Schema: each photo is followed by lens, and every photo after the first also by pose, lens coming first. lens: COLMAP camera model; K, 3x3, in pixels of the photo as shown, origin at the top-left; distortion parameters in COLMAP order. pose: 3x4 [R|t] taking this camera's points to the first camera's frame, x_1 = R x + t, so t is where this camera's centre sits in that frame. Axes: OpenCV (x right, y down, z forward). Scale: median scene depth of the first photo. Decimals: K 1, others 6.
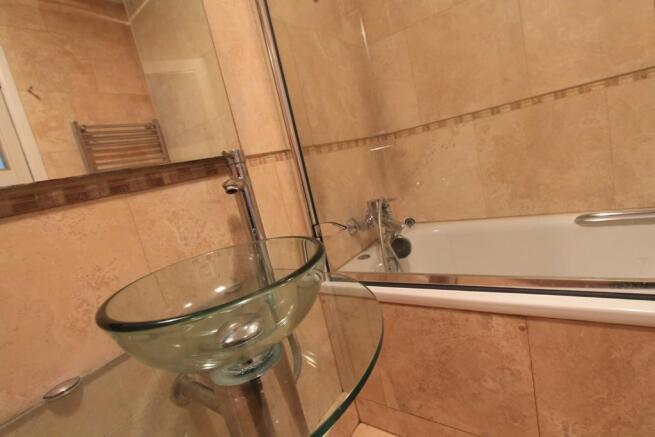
lens RADIAL K [[307.8, 0, 328.5], [0, 307.8, 204.8], [0, 0, 1]] dist [-0.006764, -0.000432]
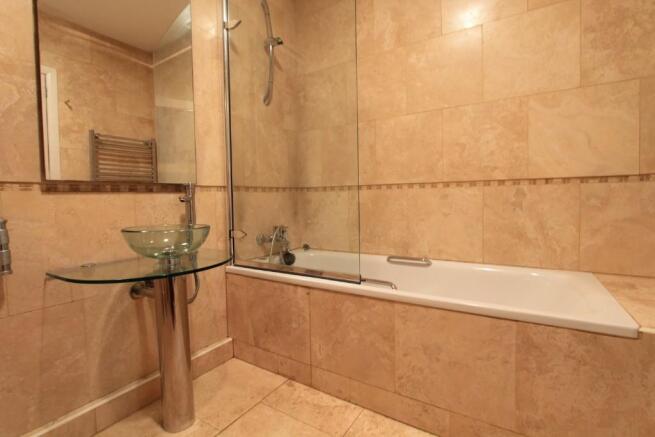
lens RADIAL K [[306.4, 0, 325.2], [0, 306.4, 206.2], [0, 0, 1]] dist [-0.000665, 0.000338]
pose [[0.978741, 0.199921, 0.045808, 0.270884], [-0.193125, 0.973510, -0.122394, 0.029562], [-0.069064, 0.110945, 0.991424, -0.573436]]
